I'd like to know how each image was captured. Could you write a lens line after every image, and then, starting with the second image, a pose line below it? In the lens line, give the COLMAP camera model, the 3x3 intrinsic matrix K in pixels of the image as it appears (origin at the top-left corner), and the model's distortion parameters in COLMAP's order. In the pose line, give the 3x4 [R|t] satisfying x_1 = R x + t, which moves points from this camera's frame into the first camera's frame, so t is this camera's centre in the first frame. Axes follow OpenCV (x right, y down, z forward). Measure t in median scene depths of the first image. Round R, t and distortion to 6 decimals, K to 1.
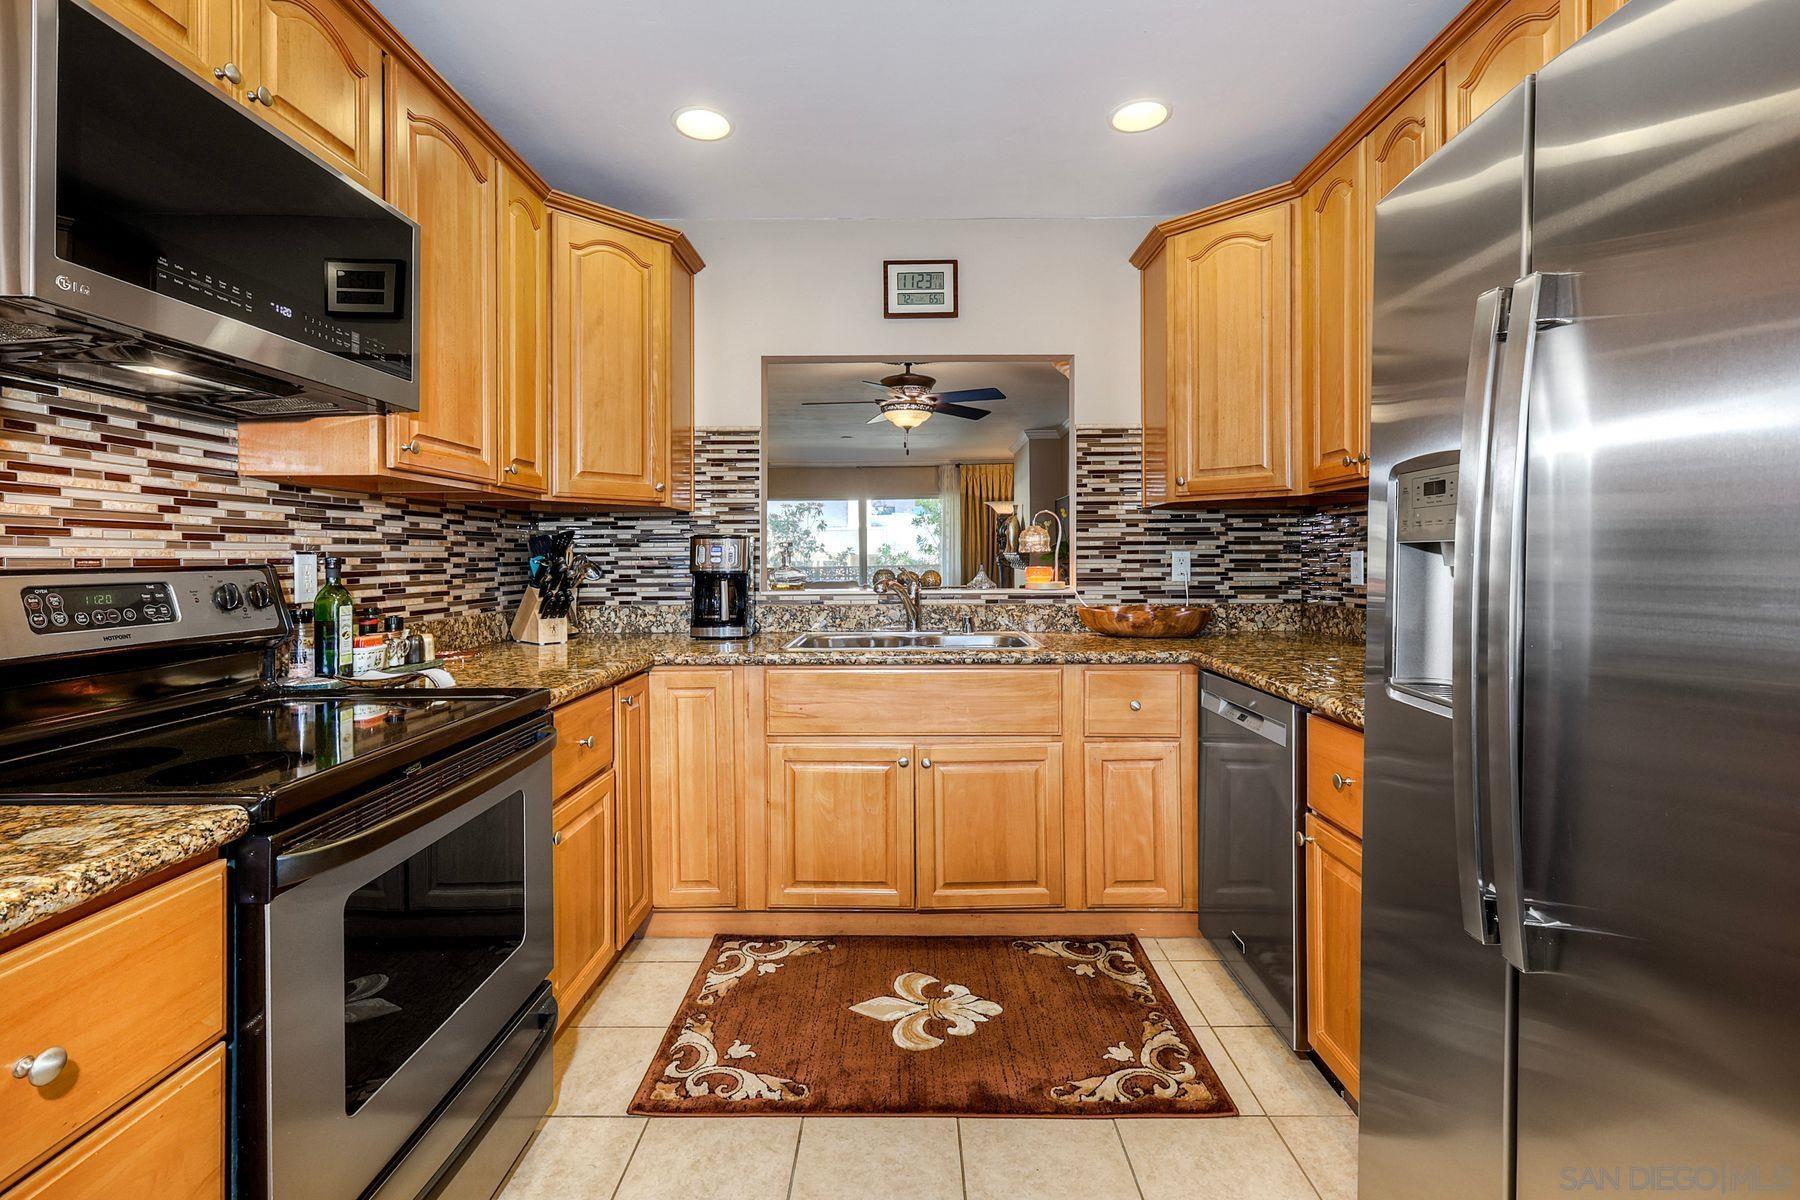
lens RADIAL K [[807.1, 0, 894.4], [0, 807.1, 563.6], [0, 0, 1]] dist [0.001524, 0.000233]
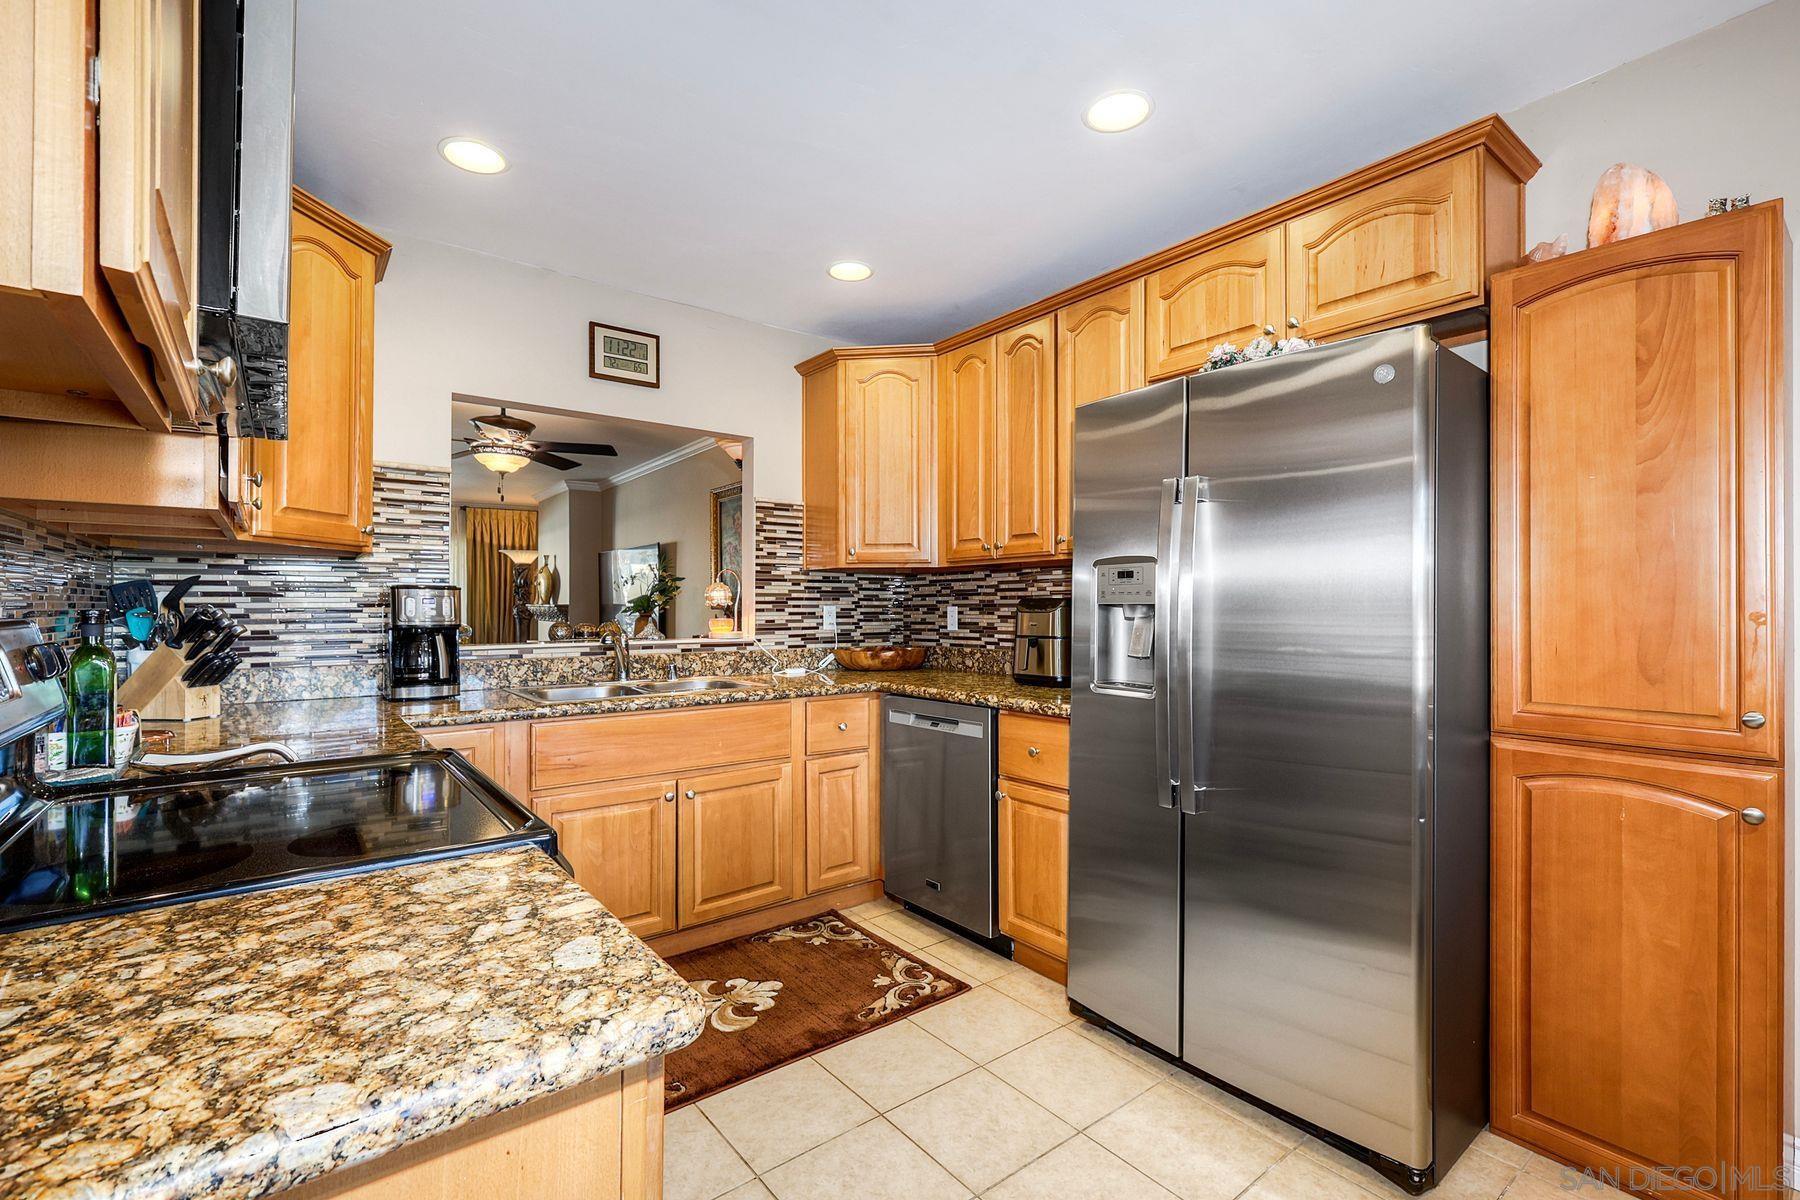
lens RADIAL K [[795.4, 0, 908.3], [0, 795.4, 608.8], [0, 0, 1]] dist [0.001905, 0.000107]
pose [[0.778104, 0.003380, 0.628127, -0.408624], [0.001742, 0.999970, -0.007538, -0.001504], [-0.628133, 0.006959, 0.778075, -0.047107]]
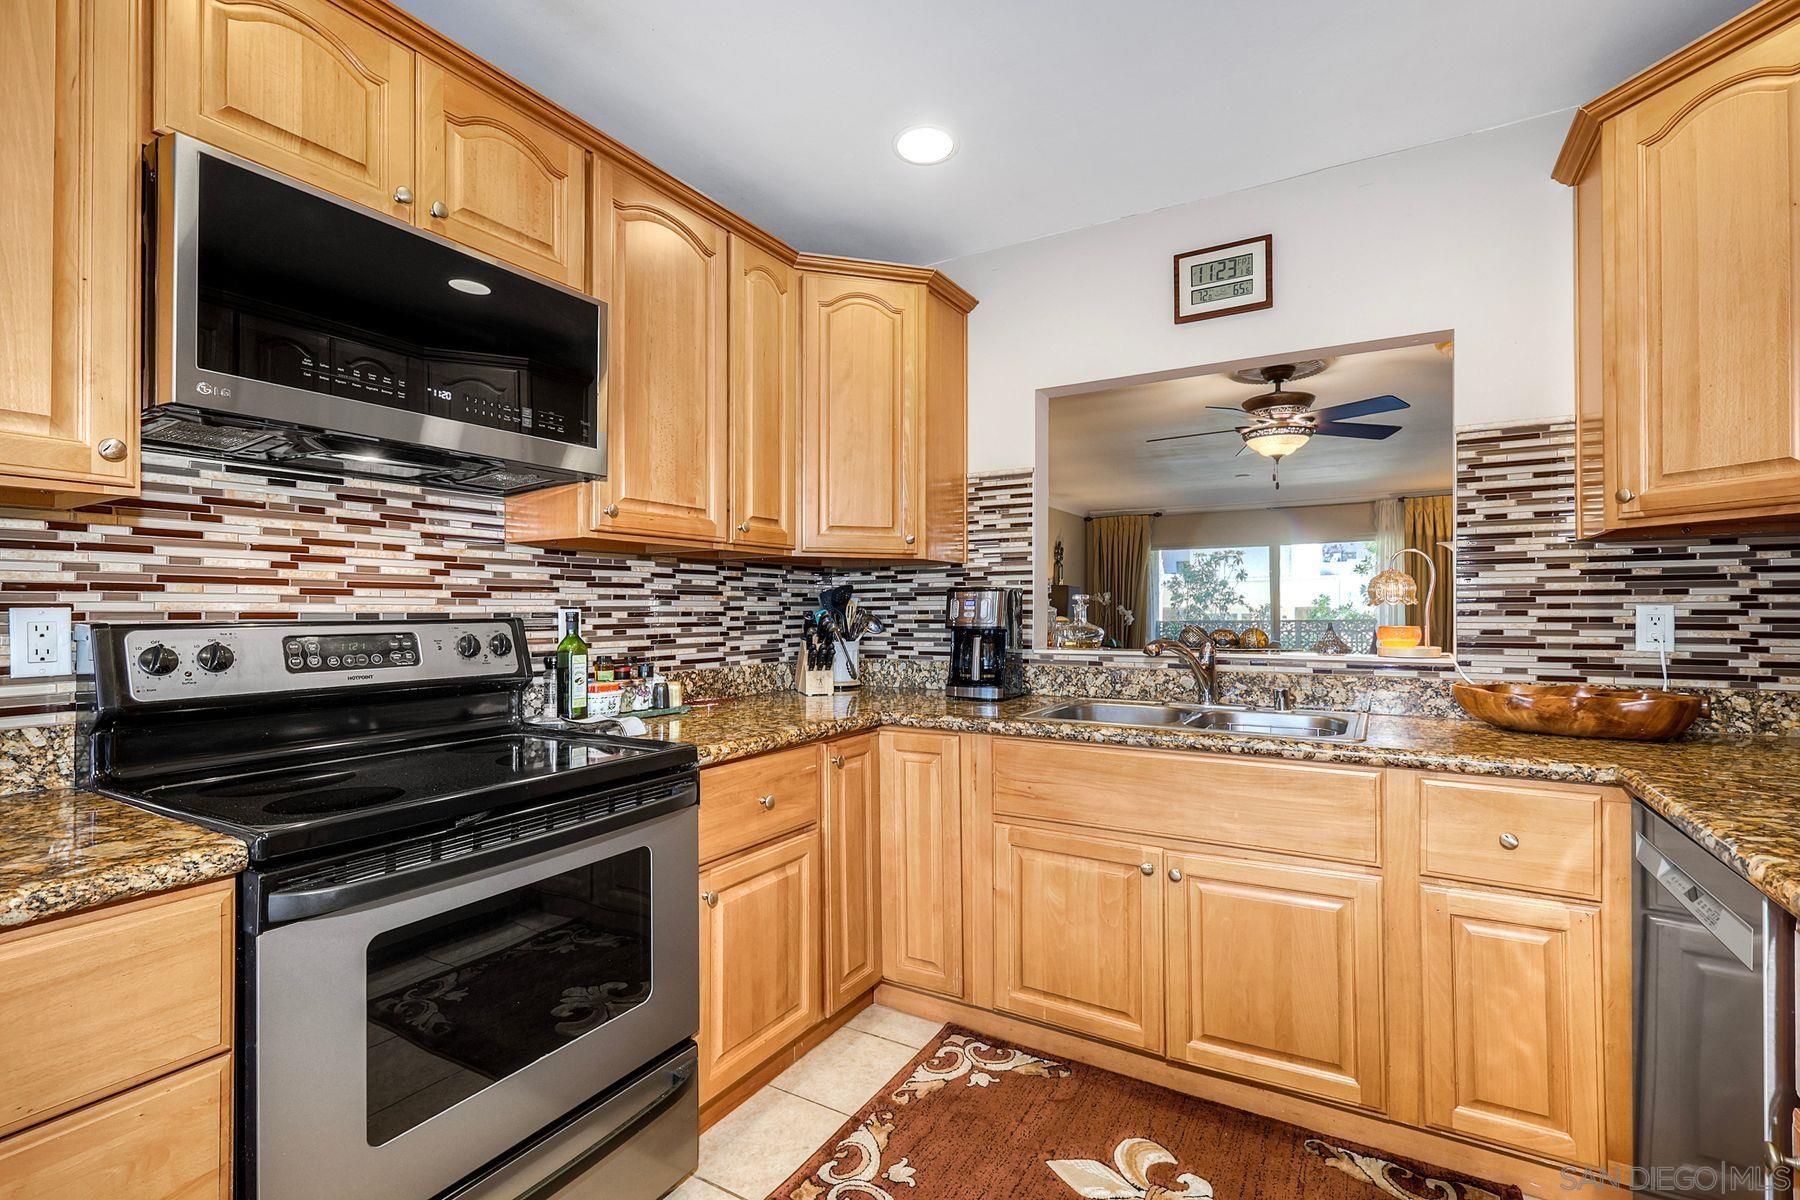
lens RADIAL K [[795.4, 0, 908.3], [0, 795.4, 608.8], [0, 0, 1]] dist [0.001905, 0.000107]
pose [[0.868570, 0.002175, -0.495562, 0.191885], [-0.006096, 0.999962, -0.006296, -0.005728], [0.495529, 0.008489, 0.868550, 0.191326]]
